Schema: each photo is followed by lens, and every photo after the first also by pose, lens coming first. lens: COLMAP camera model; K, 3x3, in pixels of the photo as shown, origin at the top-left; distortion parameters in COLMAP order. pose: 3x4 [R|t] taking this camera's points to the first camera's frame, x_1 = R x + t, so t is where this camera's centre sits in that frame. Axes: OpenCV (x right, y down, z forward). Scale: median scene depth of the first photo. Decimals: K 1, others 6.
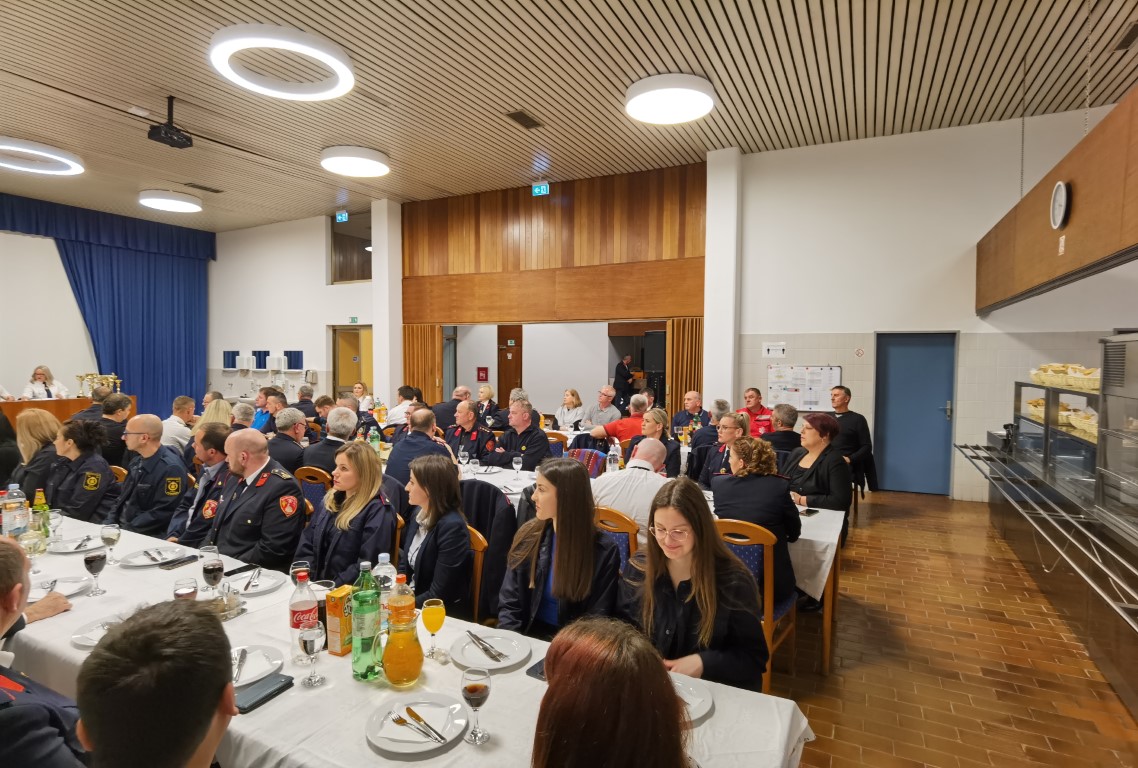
lens RADIAL K [[594.1, 0, 577.7], [0, 594.1, 382.4], [0, 0, 1]] dist [-0.056161, 0.023798]
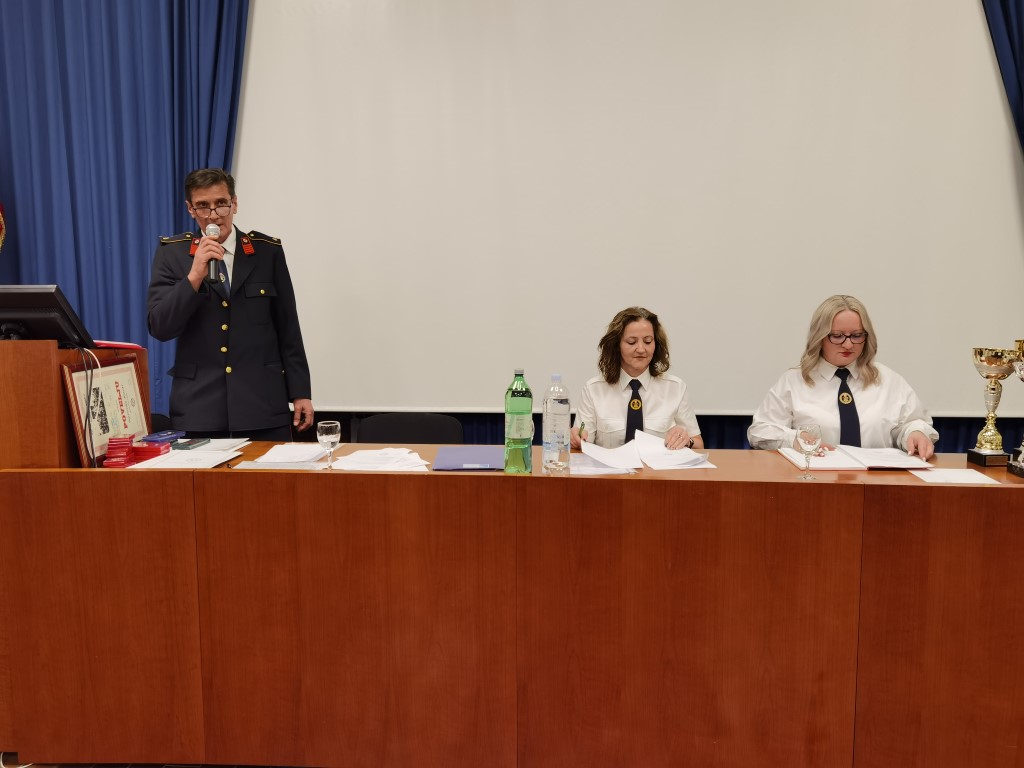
lens RADIAL K [[819.4, 0, 510.5], [0, 819.4, 374.6], [0, 0, 1]] dist [0.012705, 0.004106]
pose [[0.337389, 0.090595, -0.936996, -0.595827], [-0.031743, 0.995887, 0.084860, -0.021691], [0.940830, 0.001113, 0.338877, 0.689173]]
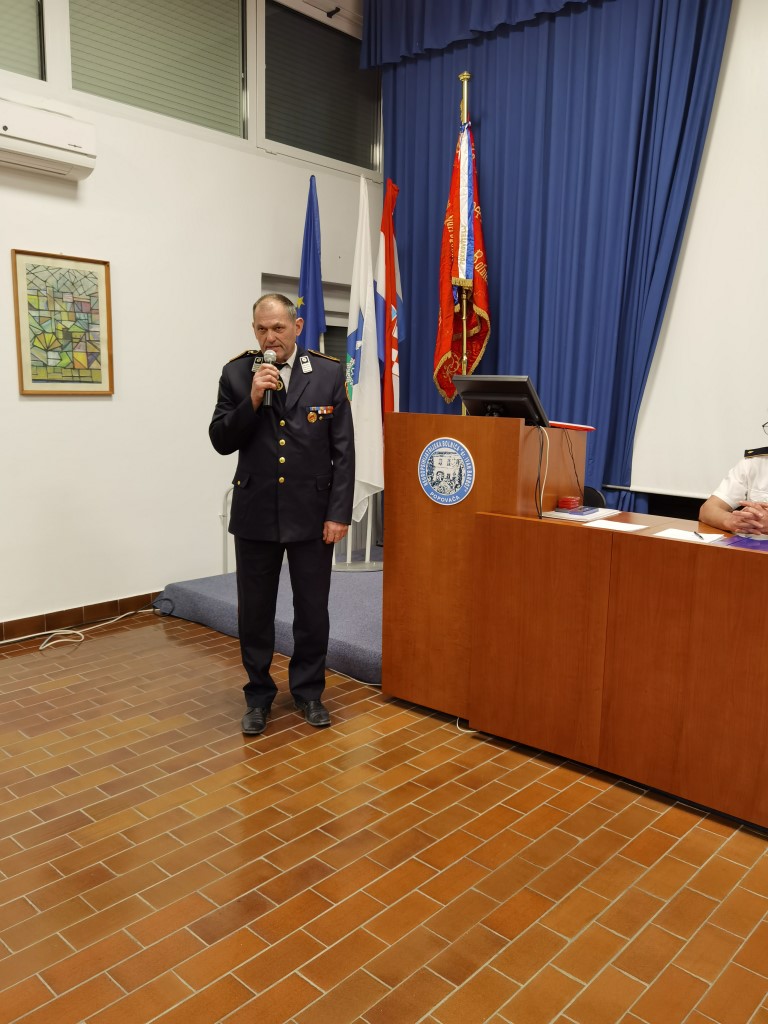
lens RADIAL K [[819.4, 0, 397.0], [0, 819.4, 512.1], [0, 0, 1]] dist [0.012705, 0.004106]
pose [[-0.289701, 0.142947, -0.946382, -0.550544], [-0.062864, 0.983807, 0.167843, -0.021452], [0.955050, 0.108118, -0.276024, 0.689615]]
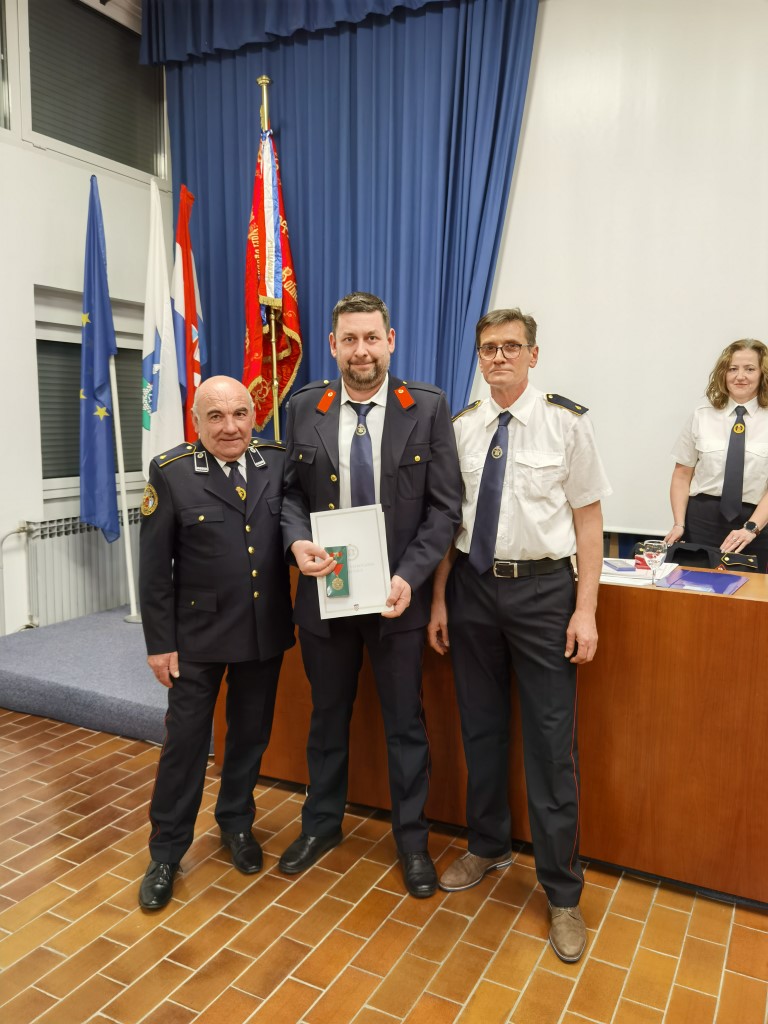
lens RADIAL K [[819.4, 0, 387.7], [0, 819.4, 524.0], [0, 0, 1]] dist [0.012705, 0.004106]
pose [[-0.033695, 0.133993, -0.990409, -0.583149], [-0.057104, 0.989095, 0.135758, -0.020350], [0.997799, 0.061130, -0.025676, 0.659183]]
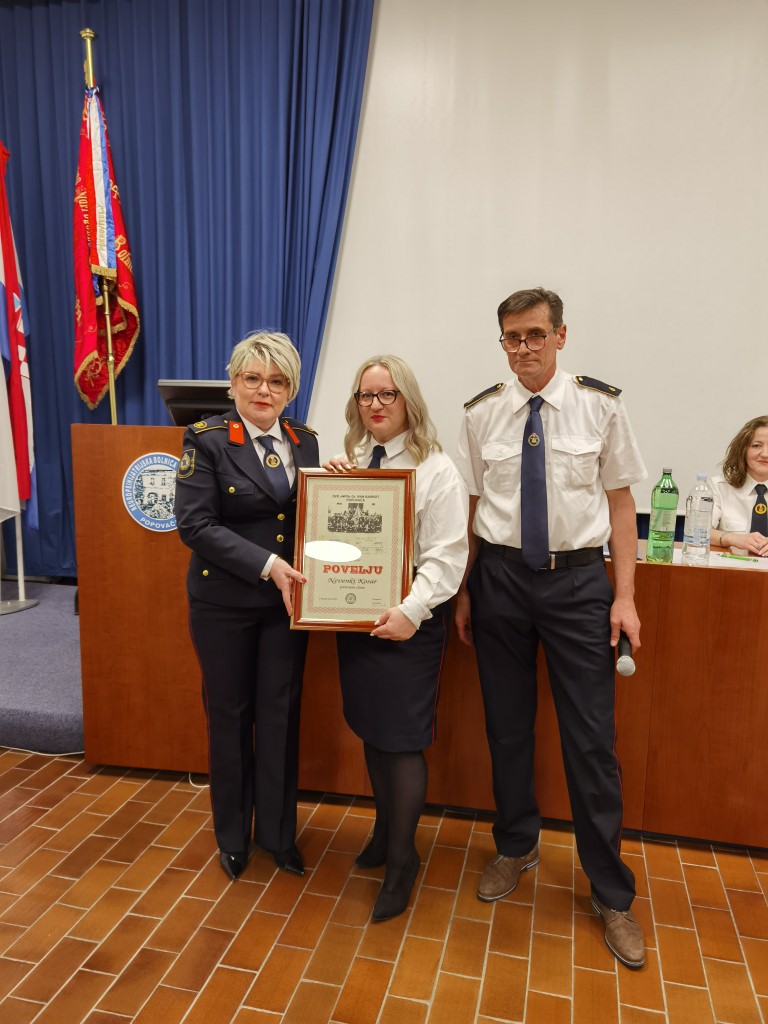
lens RADIAL K [[819.4, 0, 385.9], [0, 819.4, 513.9], [0, 0, 1]] dist [0.012705, 0.004106]
pose [[0.212391, 0.148860, -0.965780, -0.582342], [-0.058590, 0.988491, 0.139476, -0.019946], [0.975427, 0.026962, 0.218668, 0.627488]]
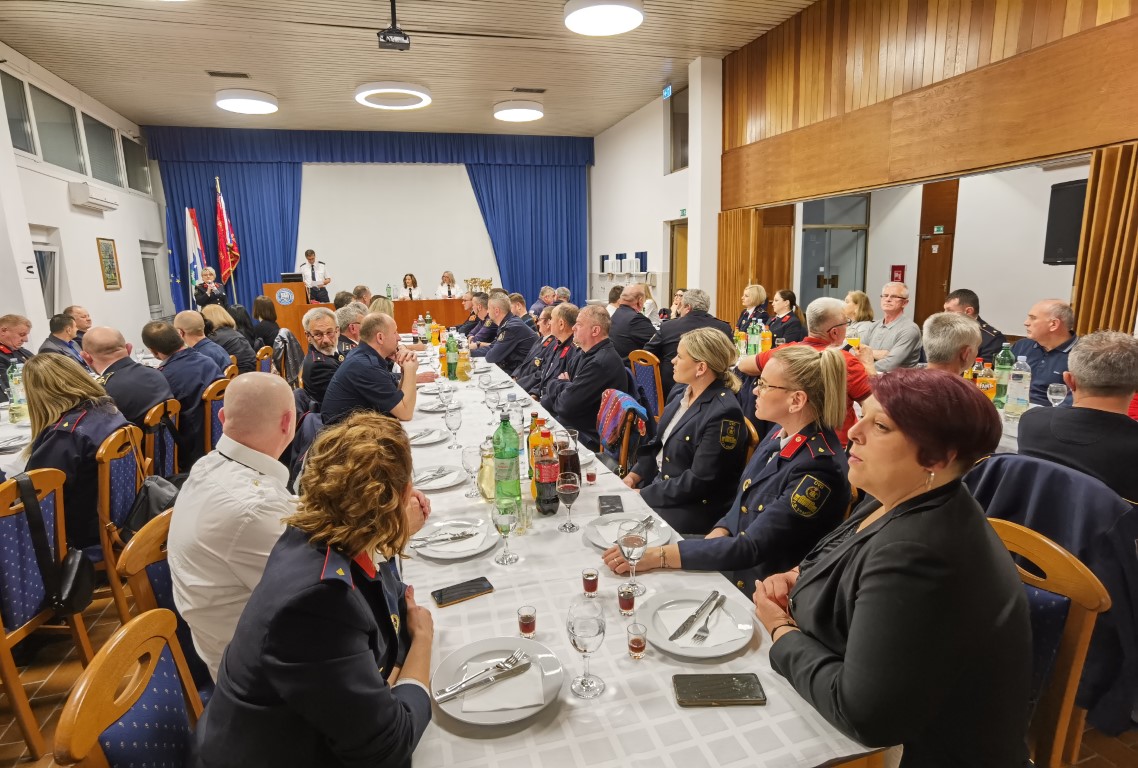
lens RADIAL K [[594.1, 0, 564.6], [0, 594.1, 394.4], [0, 0, 1]] dist [-0.056161, 0.023798]
pose [[0.671322, 0.130805, -0.729532, 0.196117], [0.002015, 0.983978, 0.178280, 0.004927], [0.741163, -0.121153, 0.660302, 0.280741]]
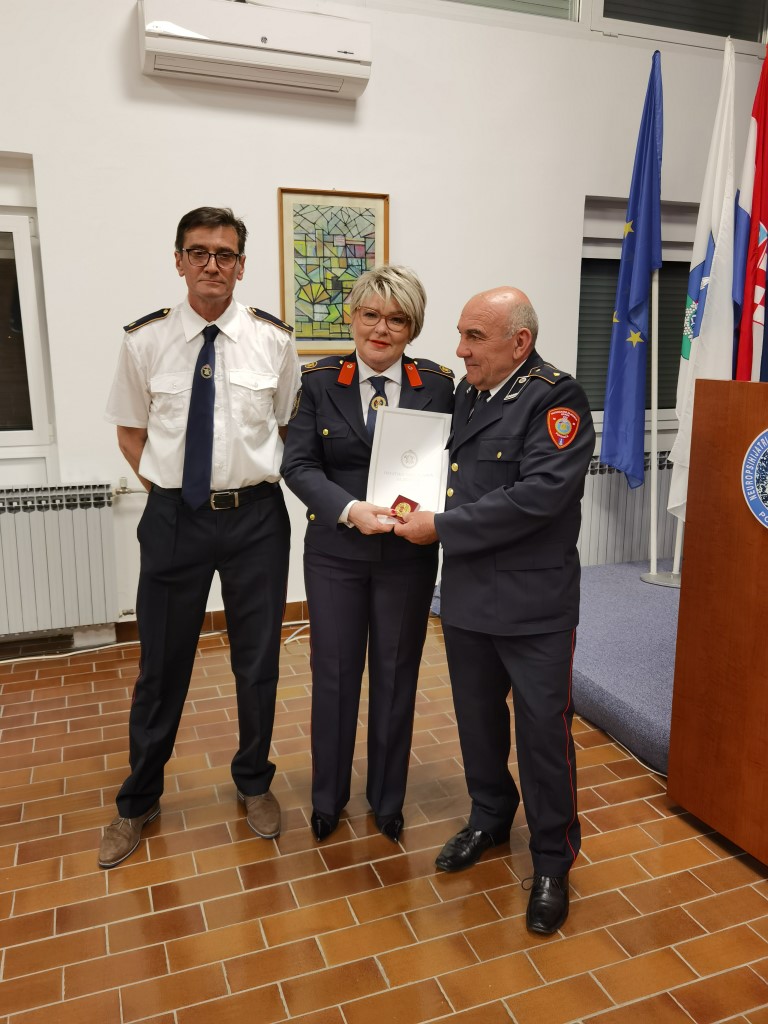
lens RADIAL K [[819.4, 0, 392.9], [0, 819.4, 510.5], [0, 0, 1]] dist [0.012705, 0.004106]
pose [[-0.690278, 0.146354, -0.708587, -0.669222], [-0.037850, 0.970684, 0.237360, -0.019474], [0.722553, 0.190665, -0.664503, 0.678989]]
